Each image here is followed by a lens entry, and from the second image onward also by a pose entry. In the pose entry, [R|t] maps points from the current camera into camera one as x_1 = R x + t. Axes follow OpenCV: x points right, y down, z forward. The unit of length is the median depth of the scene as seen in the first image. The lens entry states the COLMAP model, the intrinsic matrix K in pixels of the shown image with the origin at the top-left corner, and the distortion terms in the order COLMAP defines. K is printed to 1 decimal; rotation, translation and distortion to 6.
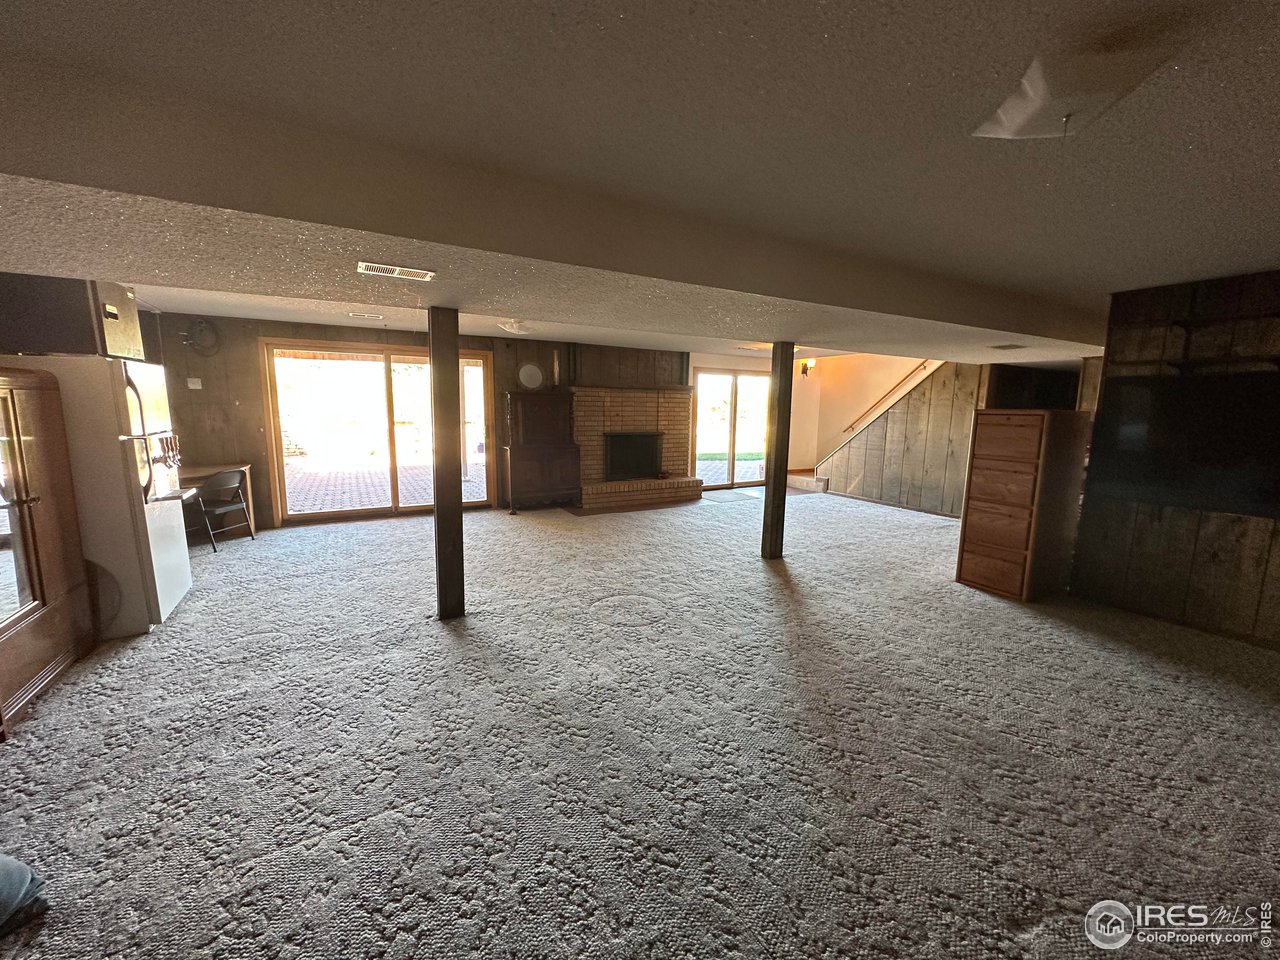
lens RADIAL K [[507.4, 0, 638.2], [0, 507.4, 482.0], [0, 0, 1]] dist [-0.008231, 0.003970]
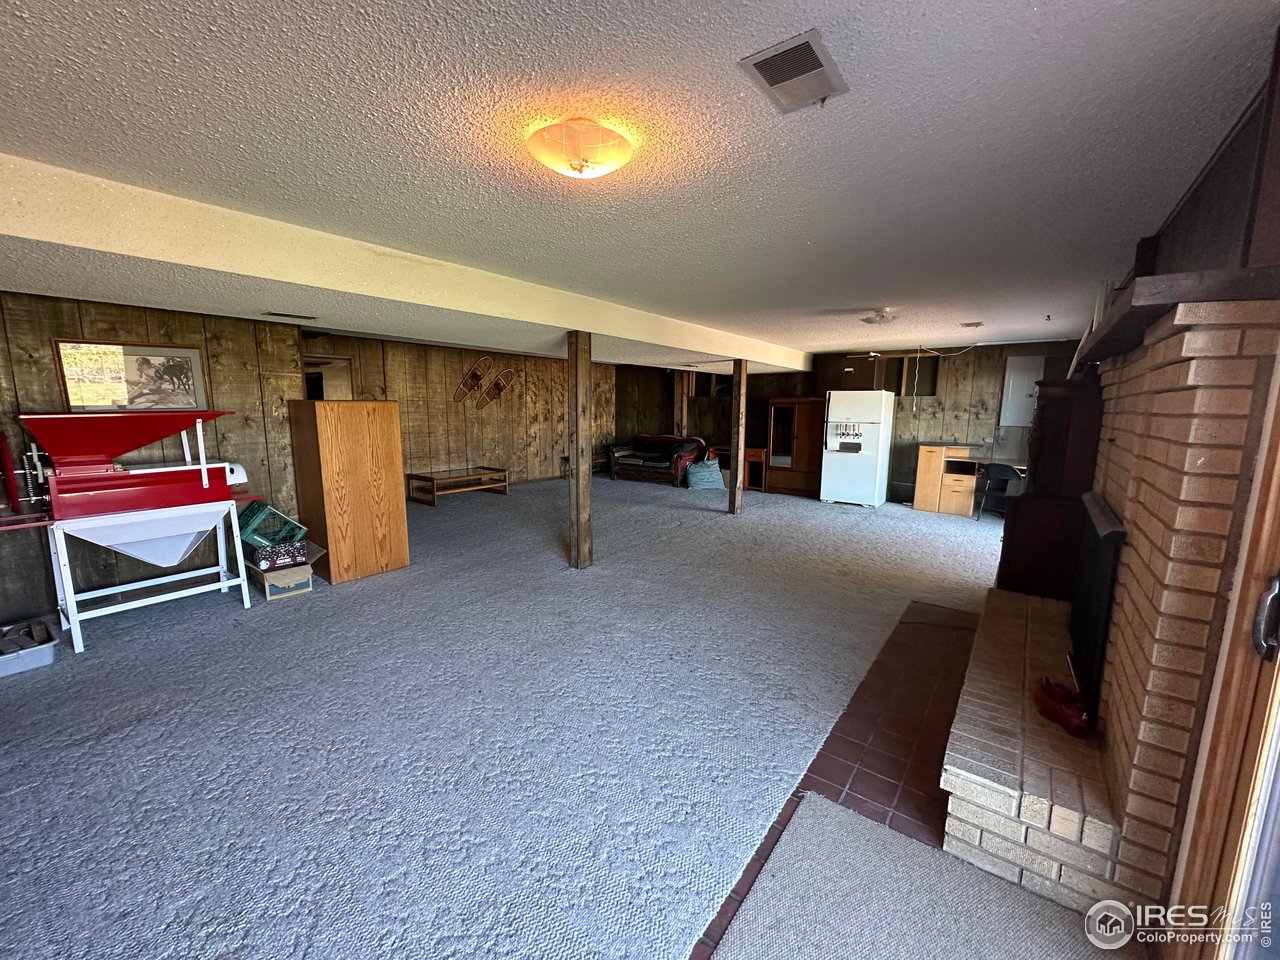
lens RADIAL K [[507.4, 0, 638.2], [0, 507.4, 482.0], [0, 0, 1]] dist [-0.008231, 0.003970]
pose [[-0.923266, 0.035655, -0.382504, 0.525676], [-0.077786, 0.957708, 0.277028, -0.266524], [0.376204, 0.285524, -0.881446, 1.845194]]
